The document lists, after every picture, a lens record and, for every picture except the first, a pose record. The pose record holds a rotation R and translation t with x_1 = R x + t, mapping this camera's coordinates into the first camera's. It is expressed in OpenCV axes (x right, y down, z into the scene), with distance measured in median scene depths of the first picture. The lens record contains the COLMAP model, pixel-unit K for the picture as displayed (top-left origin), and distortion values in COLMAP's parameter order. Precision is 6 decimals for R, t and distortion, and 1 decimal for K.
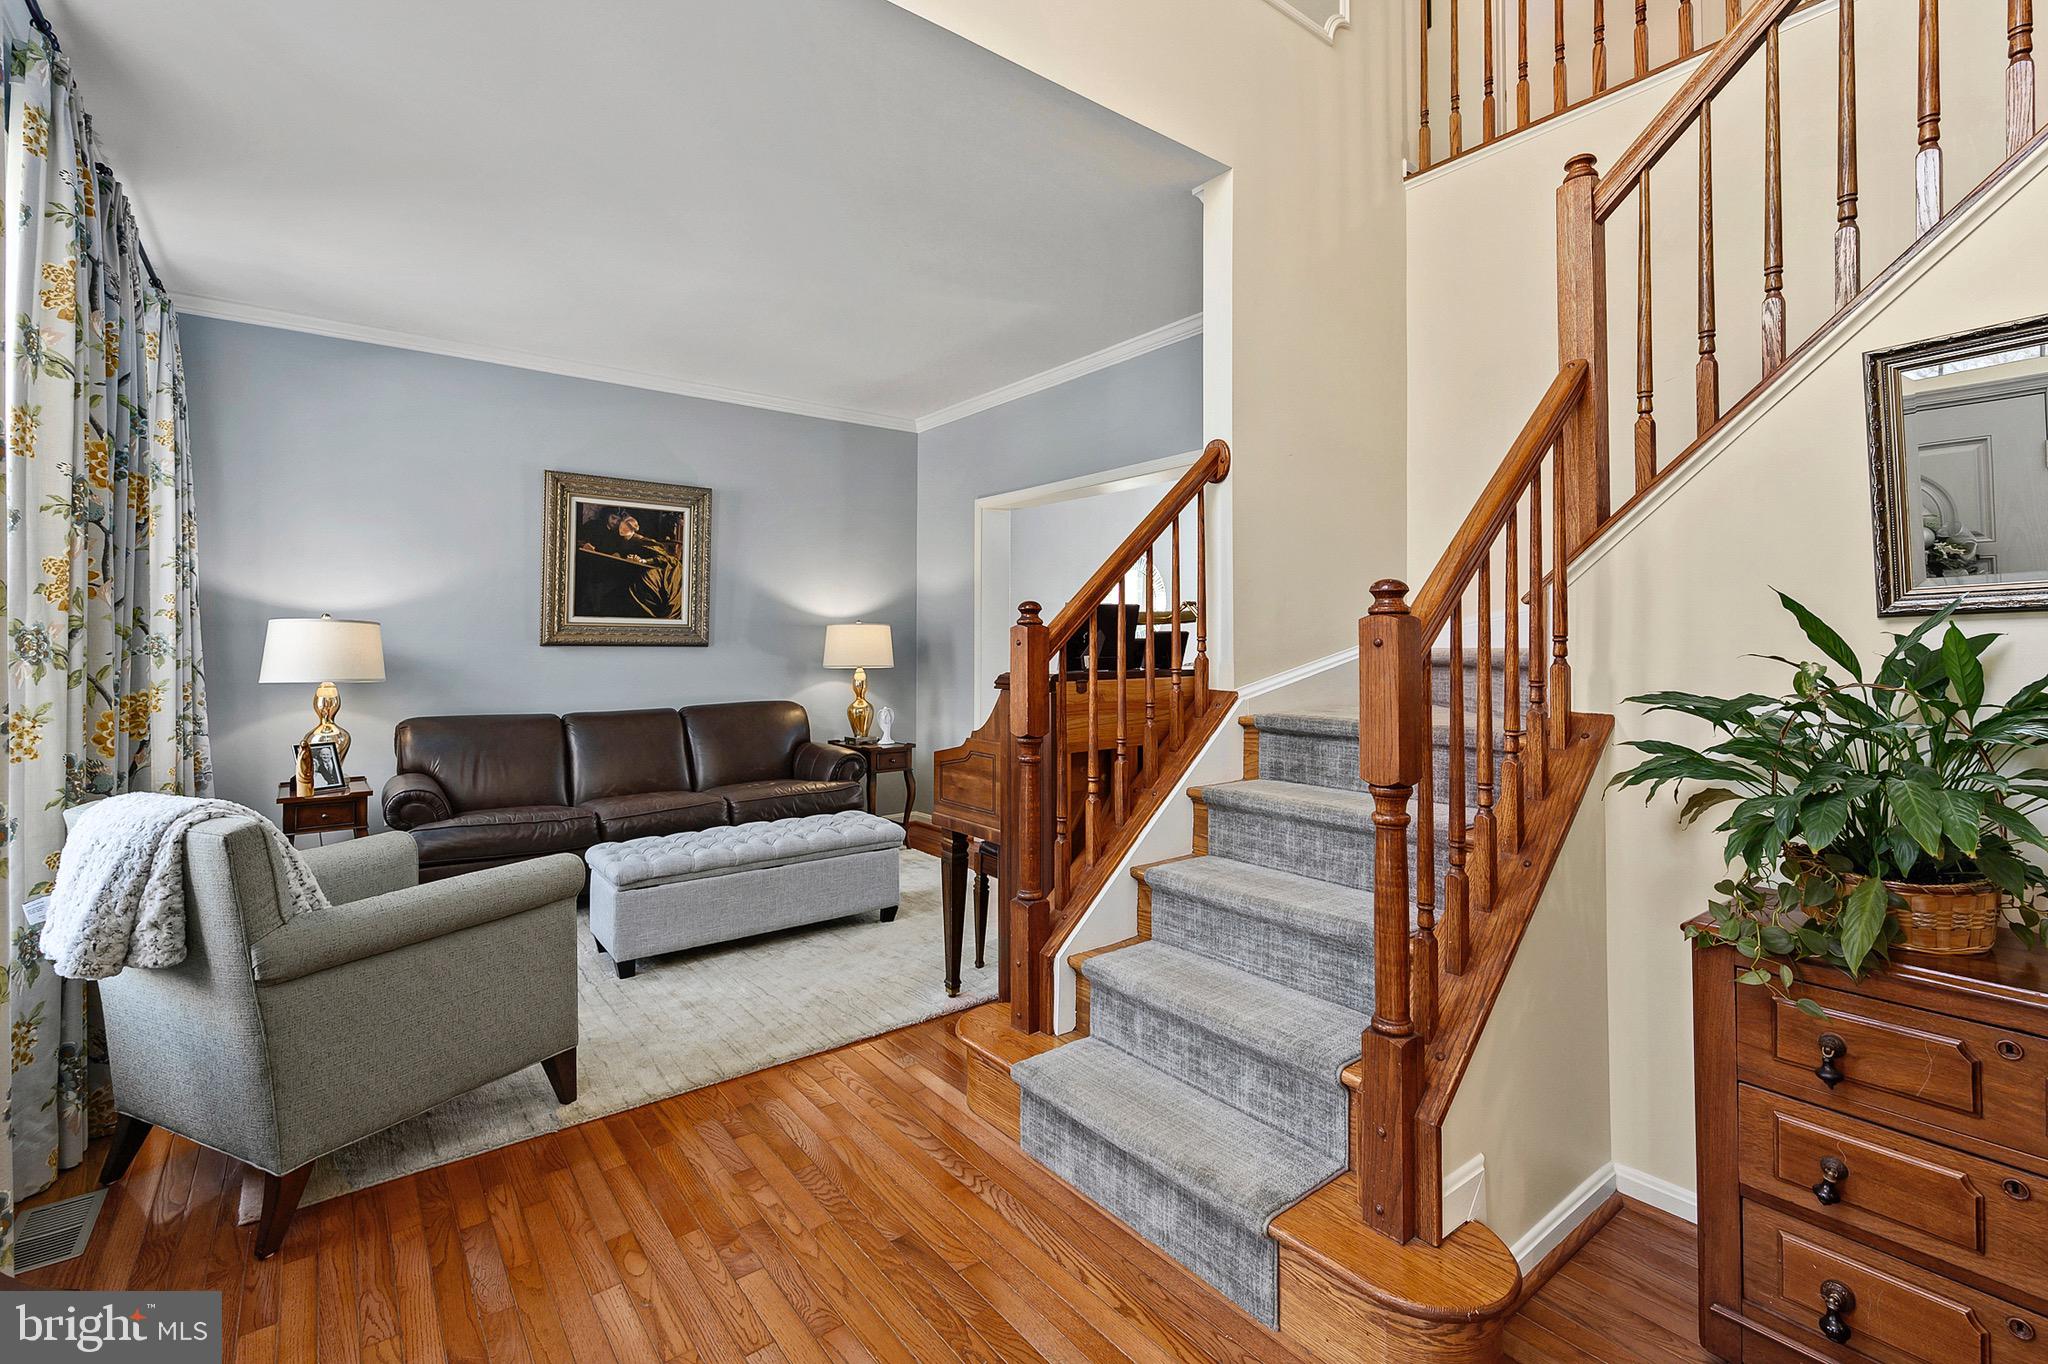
lens RADIAL K [[899.0, 0, 1028.2], [0, 899.0, 640.3], [0, 0, 1]] dist [-0.004710, -0.000854]
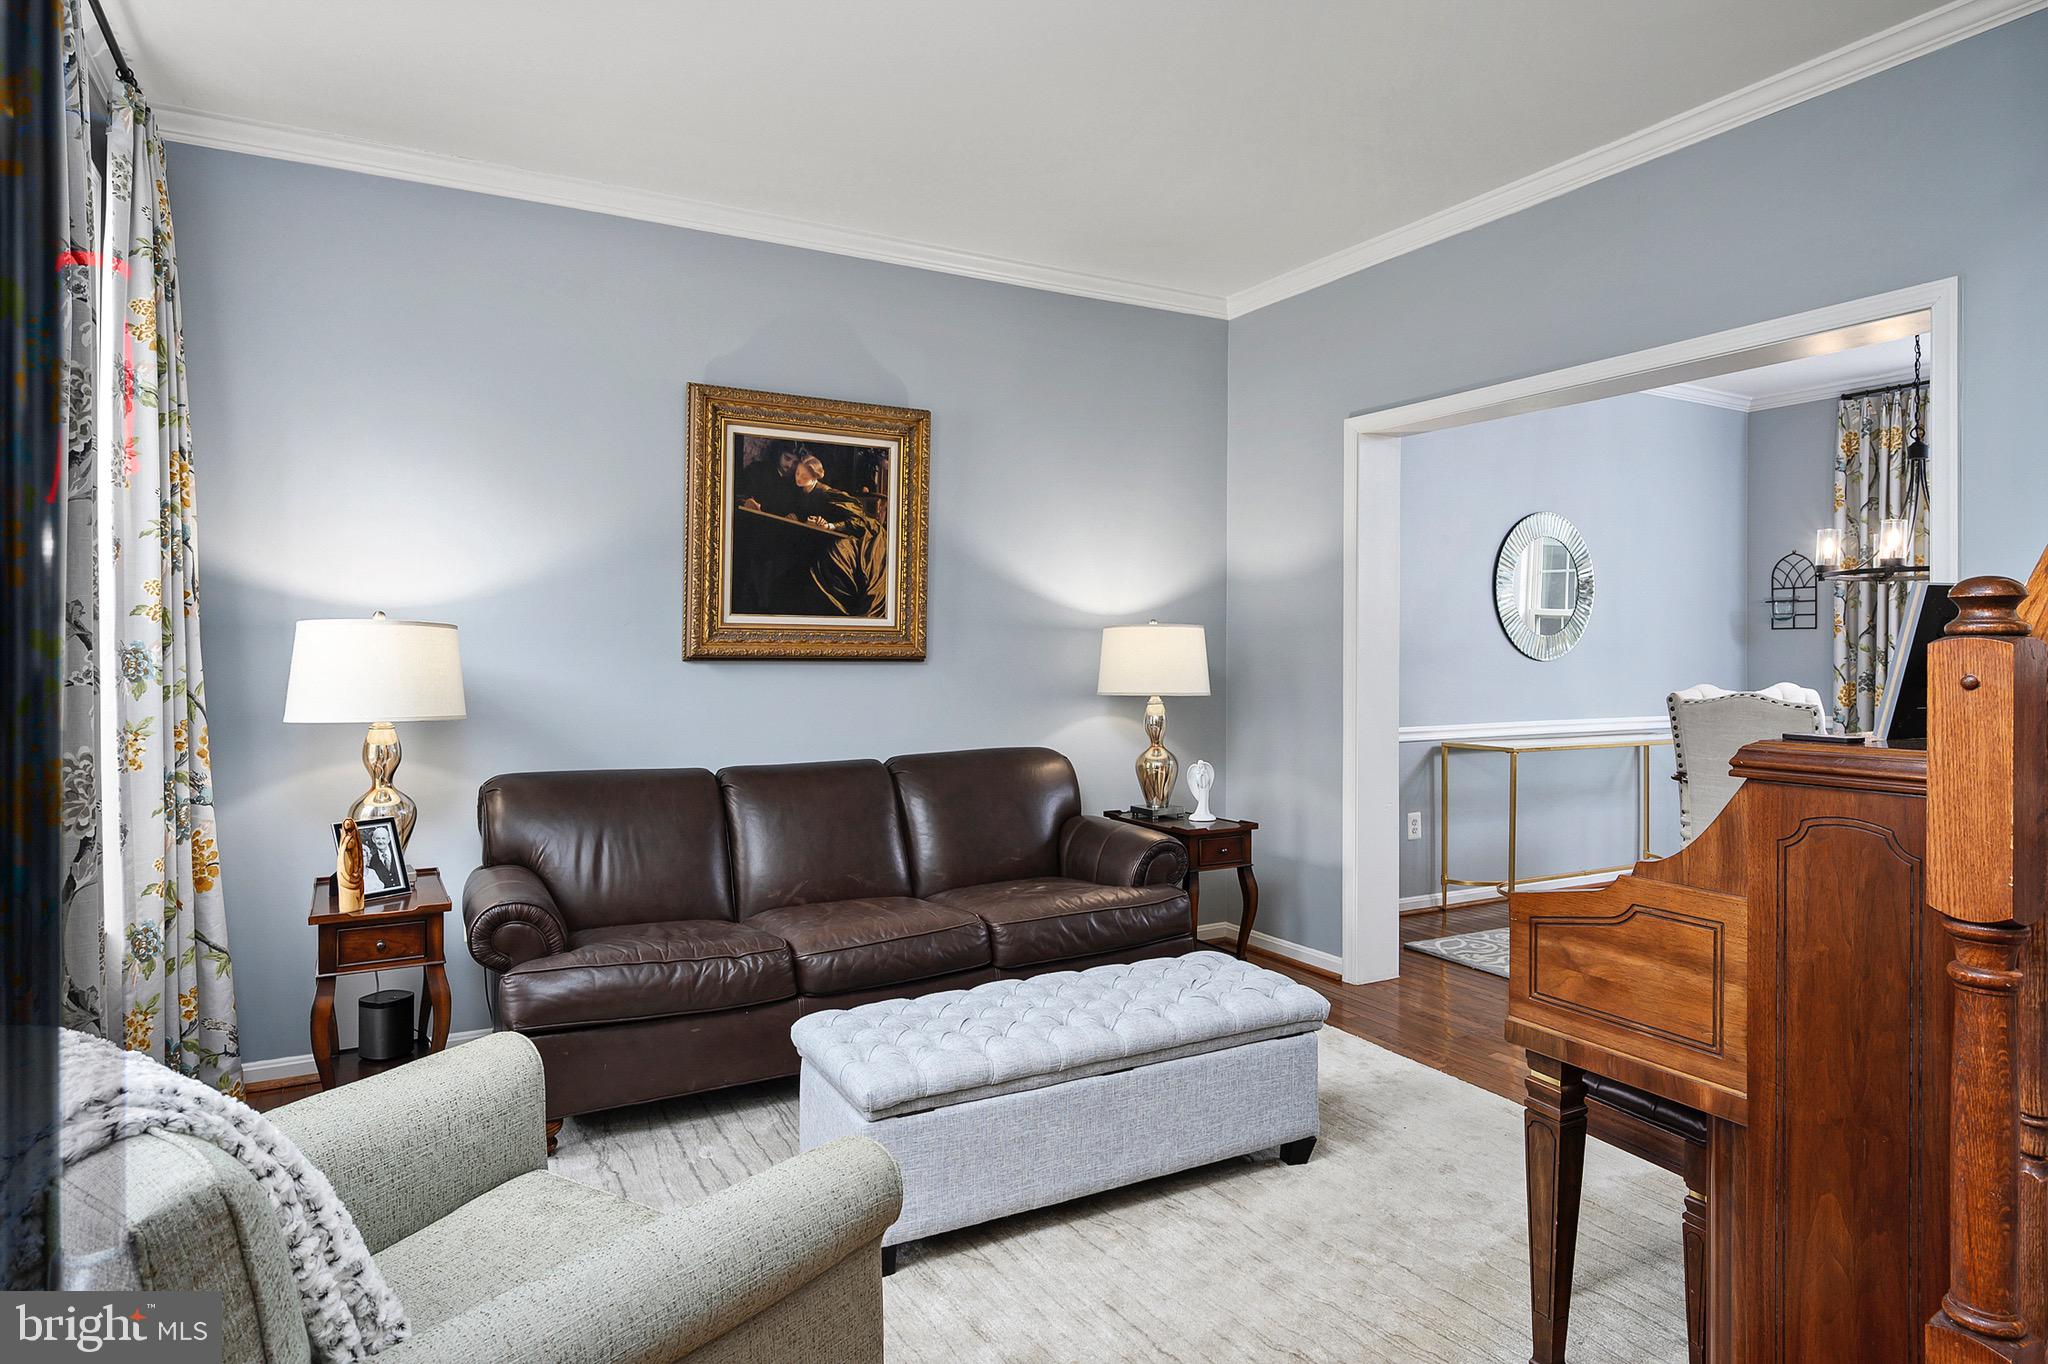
lens RADIAL K [[1167.8, 0, 1024.4], [0, 1167.8, 667.7], [0, 0, 1]] dist [-0.006703, -0.001644]
pose [[0.987147, 0.005365, -0.159727, -0.176954], [-0.001960, 0.999768, 0.021462, -0.007167], [0.159805, -0.020873, 0.986928, 0.227304]]
